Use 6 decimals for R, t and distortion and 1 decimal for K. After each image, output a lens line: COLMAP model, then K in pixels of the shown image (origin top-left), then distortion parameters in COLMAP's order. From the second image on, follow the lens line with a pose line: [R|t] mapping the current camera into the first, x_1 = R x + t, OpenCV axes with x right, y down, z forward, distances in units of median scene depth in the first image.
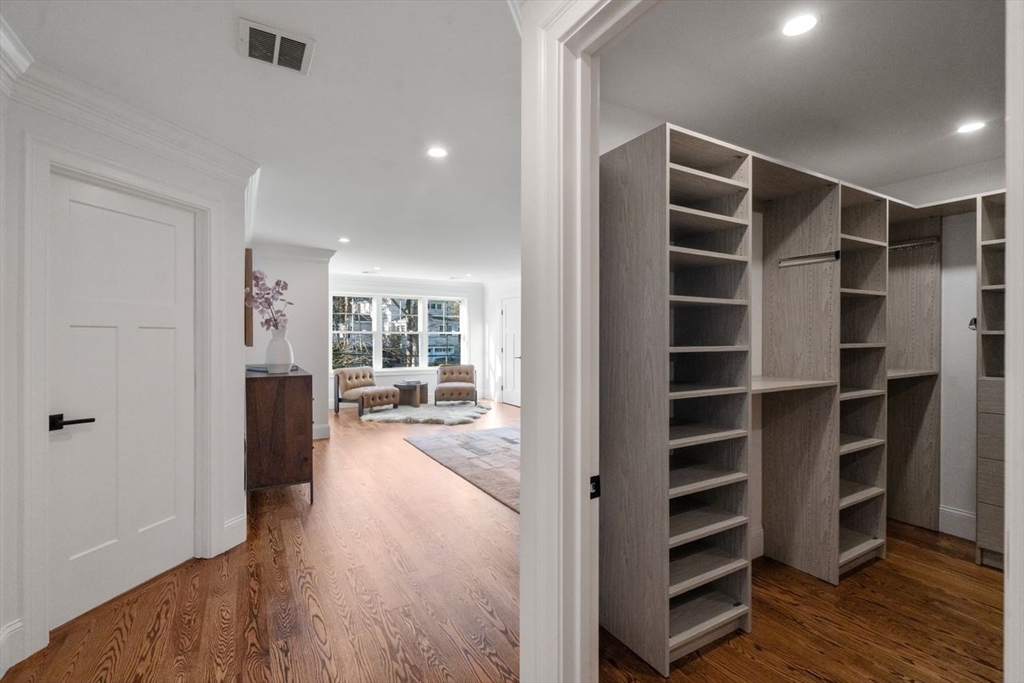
lens RADIAL K [[467.9, 0, 512.1], [0, 467.9, 339.9], [0, 0, 1]] dist [0.003009, 0.000278]
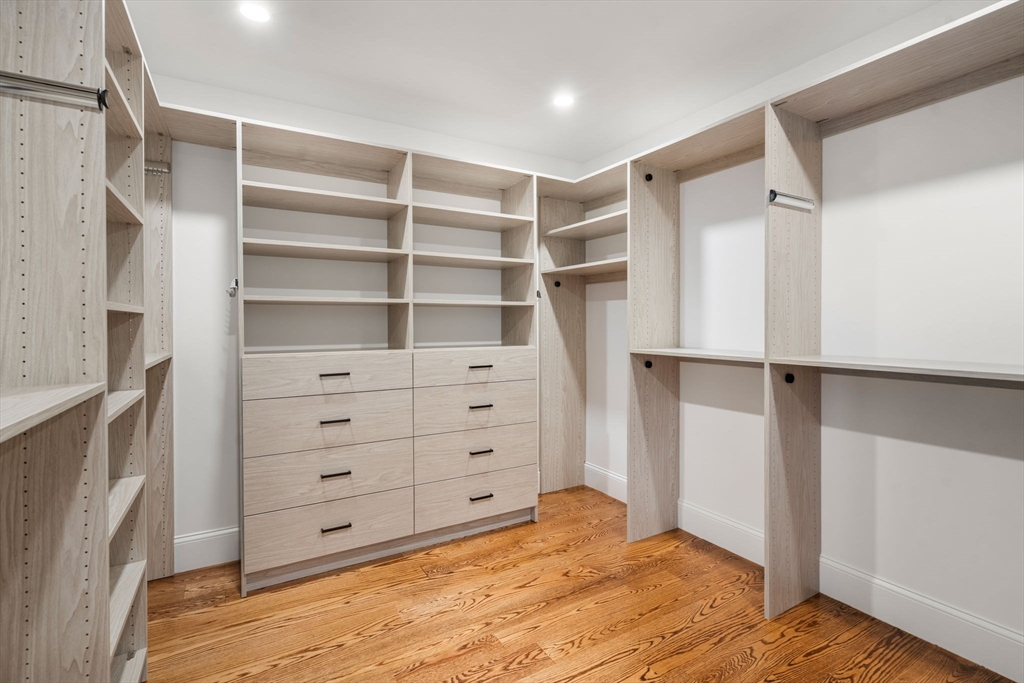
lens RADIAL K [[467.9, 0, 510.3], [0, 467.9, 333.1], [0, 0, 1]] dist [0.003009, 0.000278]
pose [[0.000400, -0.013904, 0.999903, 0.218606], [0.003257, 0.999898, 0.013902, 0.031810], [-0.999995, 0.003251, 0.000445, 0.545556]]
